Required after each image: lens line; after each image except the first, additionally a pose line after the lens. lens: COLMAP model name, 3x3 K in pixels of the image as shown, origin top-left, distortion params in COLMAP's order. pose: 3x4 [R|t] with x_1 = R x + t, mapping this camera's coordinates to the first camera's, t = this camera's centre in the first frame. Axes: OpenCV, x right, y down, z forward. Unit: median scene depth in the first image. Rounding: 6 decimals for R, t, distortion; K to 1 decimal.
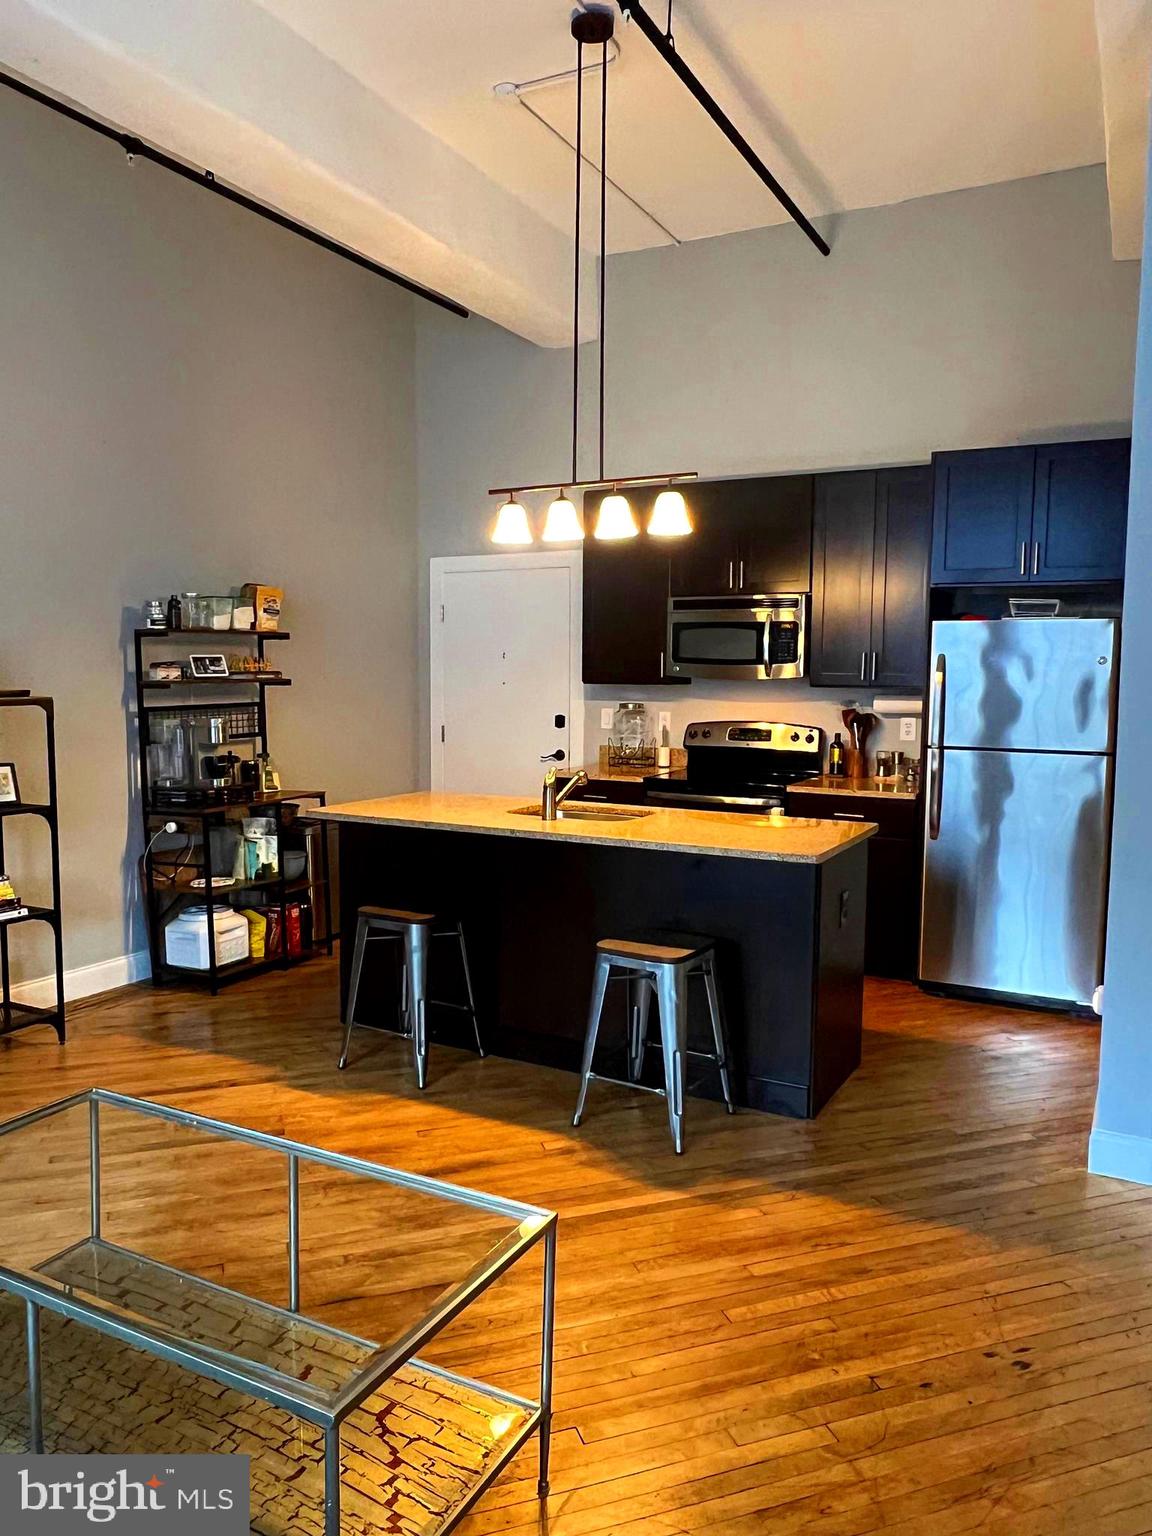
lens RADIAL K [[1095.2, 0, 570.0], [0, 1095.2, 772.7], [0, 0, 1]] dist [-0.005113, -0.002861]
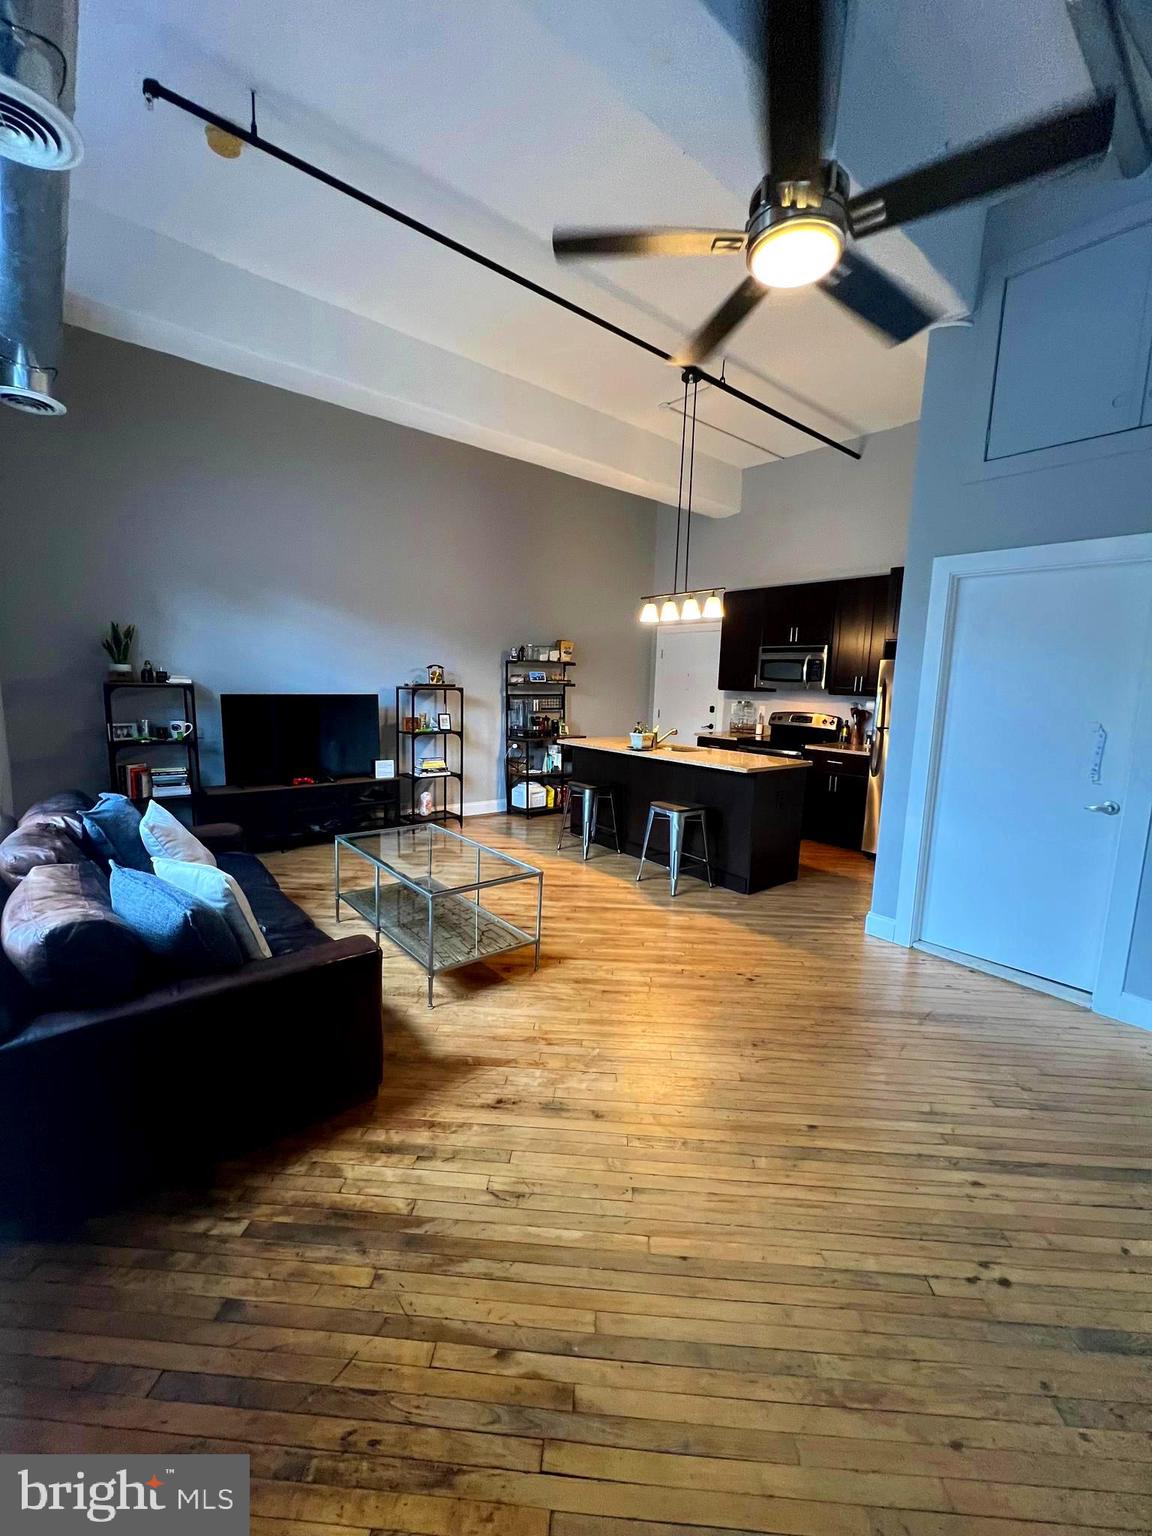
lens RADIAL K [[614.1, 0, 580.2], [0, 614.1, 763.9], [0, 0, 1]] dist [-0.002329, -0.000025]
pose [[0.927030, 0.071378, -0.368132, 0.235475], [-0.059204, 0.997264, 0.044276, 0.020914], [0.370285, -0.019250, 0.928719, -0.153404]]
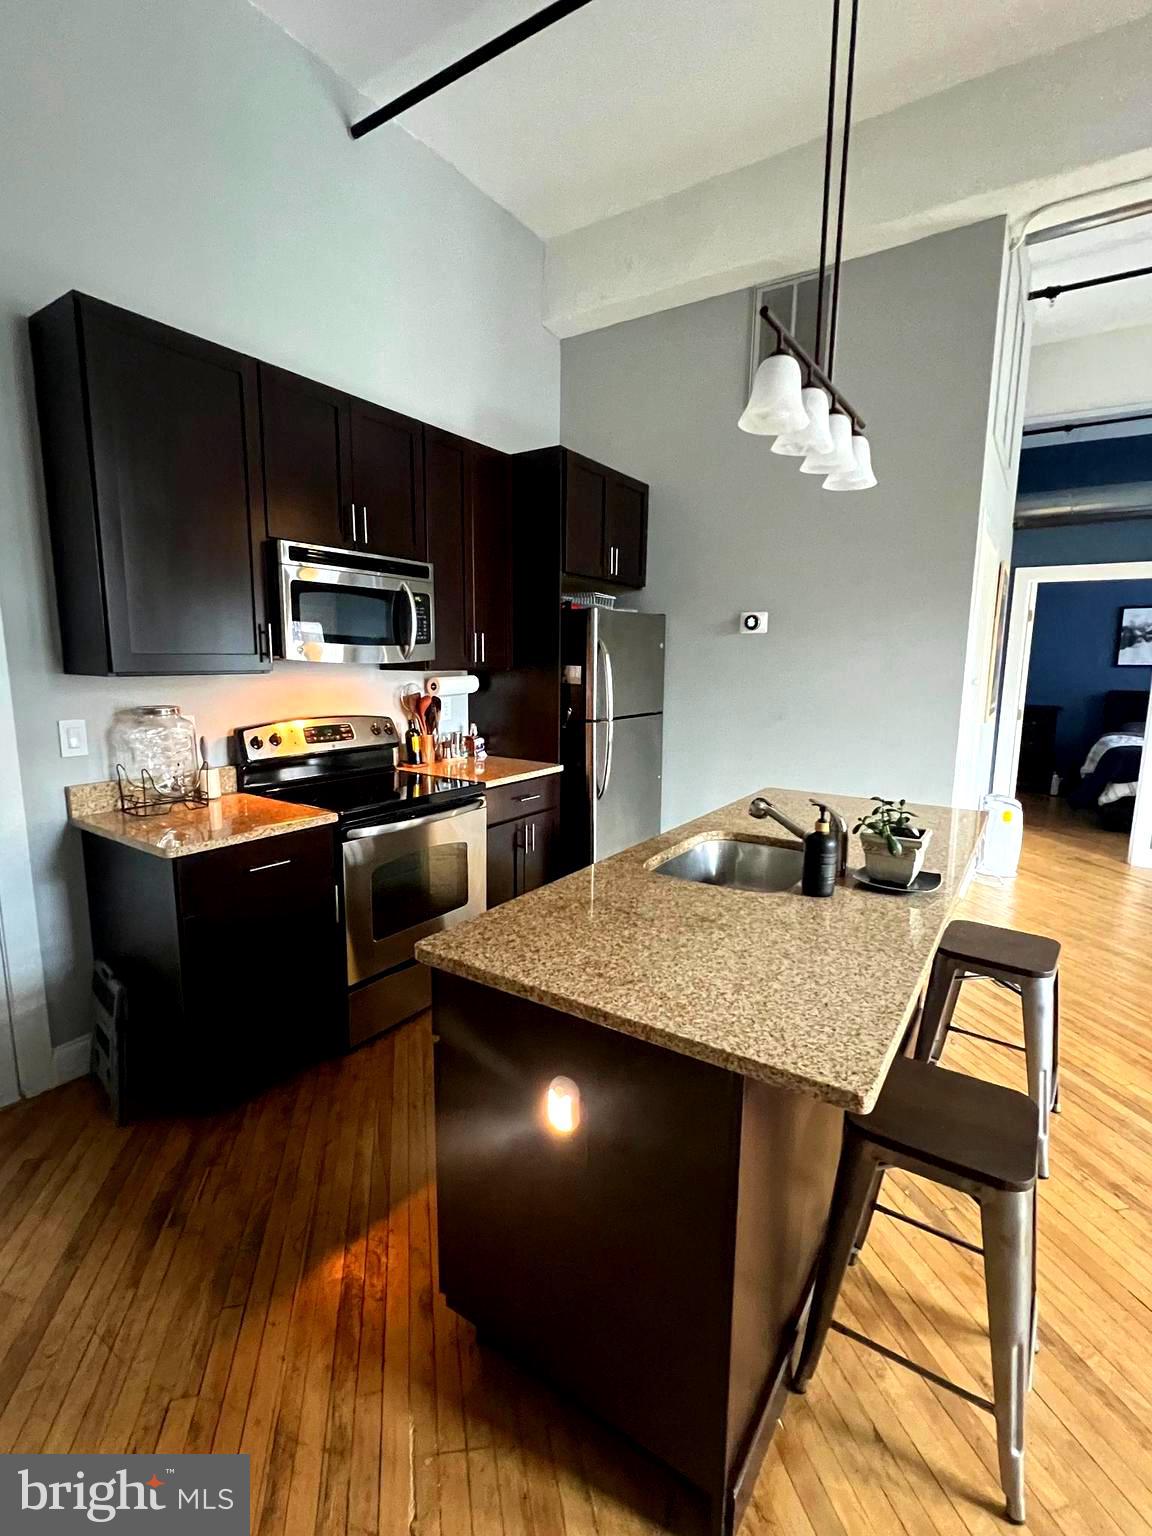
lens RADIAL K [[695.4, 0, 569.8], [0, 695.4, 769.4], [0, 0, 1]] dist [-0.013078, -0.000055]
pose [[0.111013, -0.163583, 0.980264, -0.356142], [0.088942, 0.984038, 0.154140, -0.081448], [-0.989831, 0.070075, 0.123790, 0.876115]]
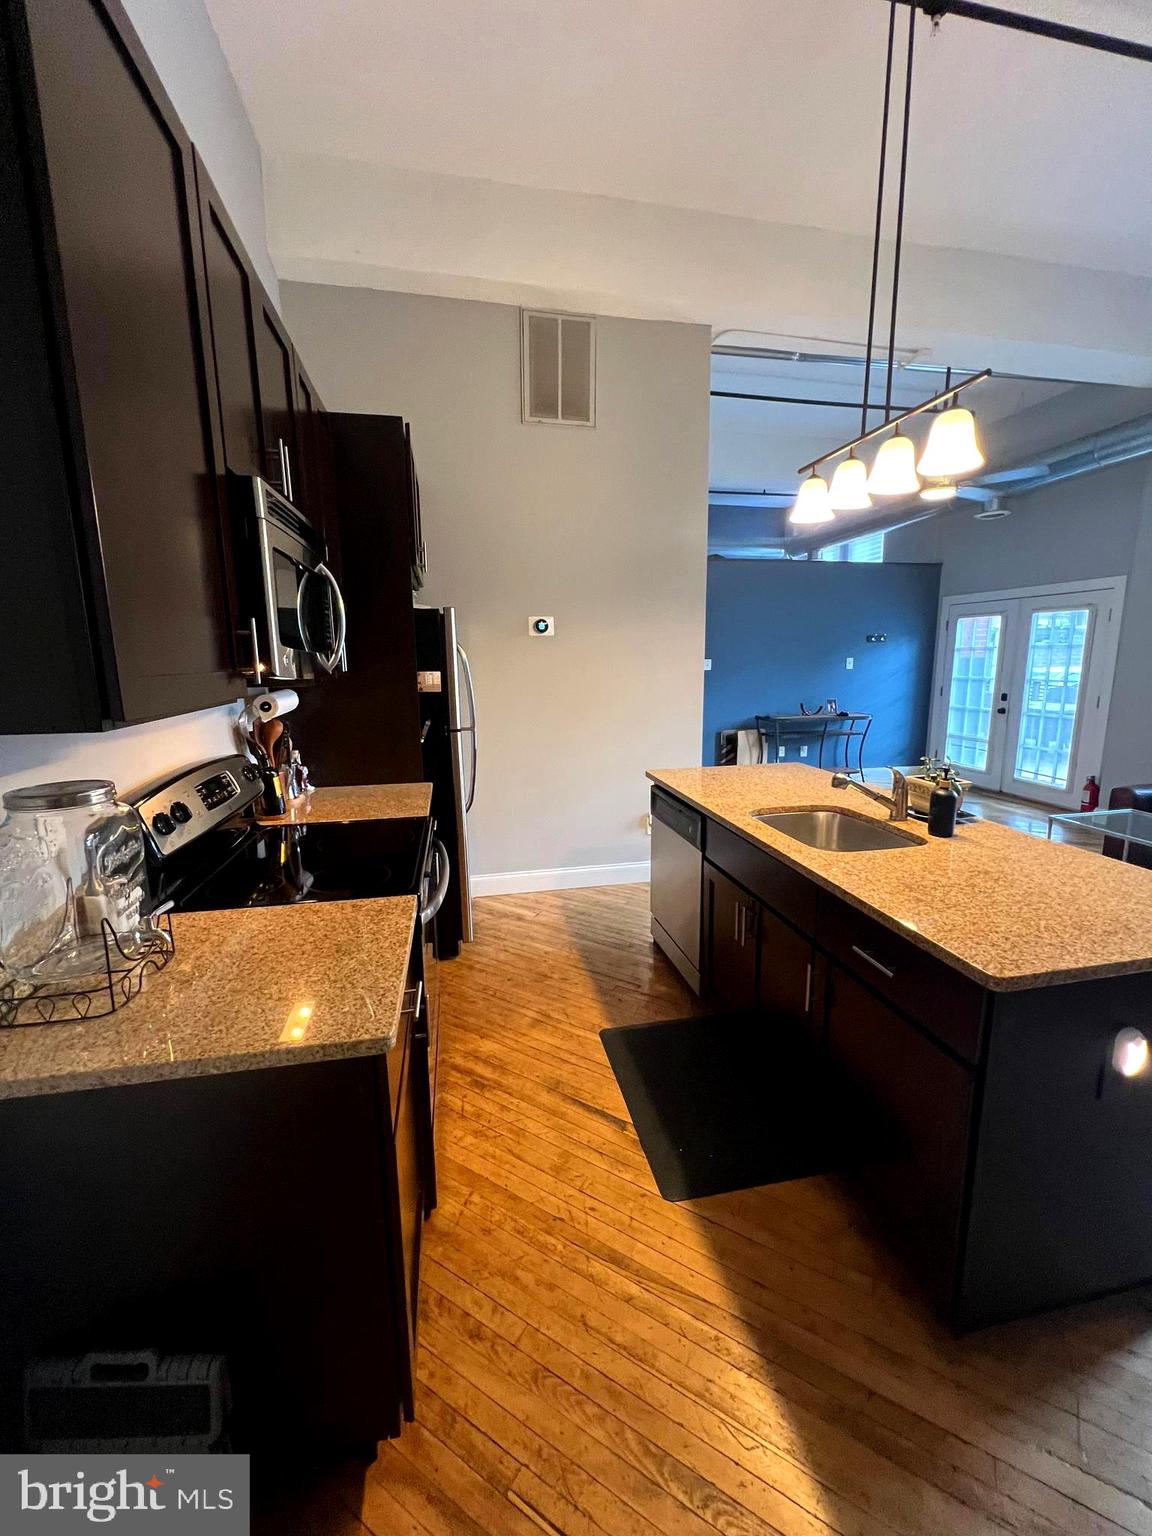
lens RADIAL K [[614.1, 0, 580.2], [0, 614.1, 763.9], [0, 0, 1]] dist [-0.002329, -0.000025]
pose [[-0.637400, -0.134984, 0.758617, -0.165382], [0.082414, 0.966945, 0.241298, -0.120017], [-0.766113, 0.216324, -0.605207, 1.218784]]
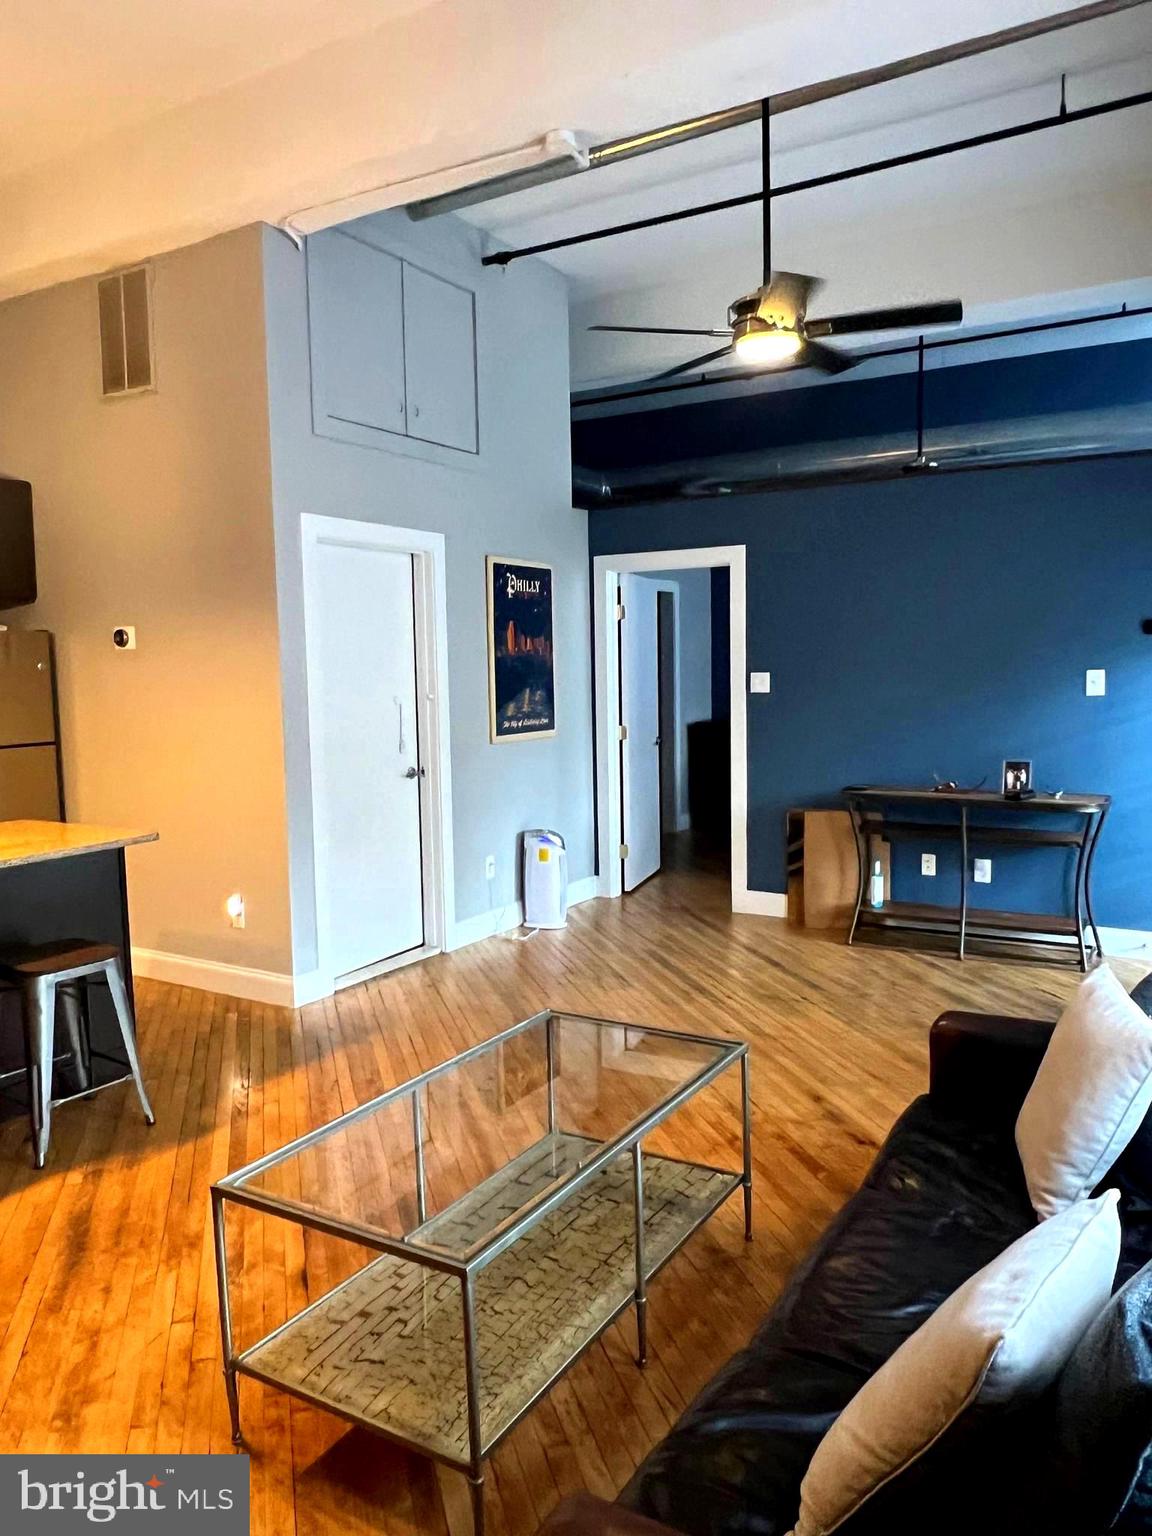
lens RADIAL K [[1101.2, 0, 567.0], [0, 1101.2, 762.3], [0, 0, 1]] dist [-0.003796, -0.003524]
pose [[0.053357, -0.099252, 0.993631, -0.593347], [0.115533, 0.988979, 0.092584, -0.037414], [-0.991869, 0.109857, 0.064236, 0.312577]]
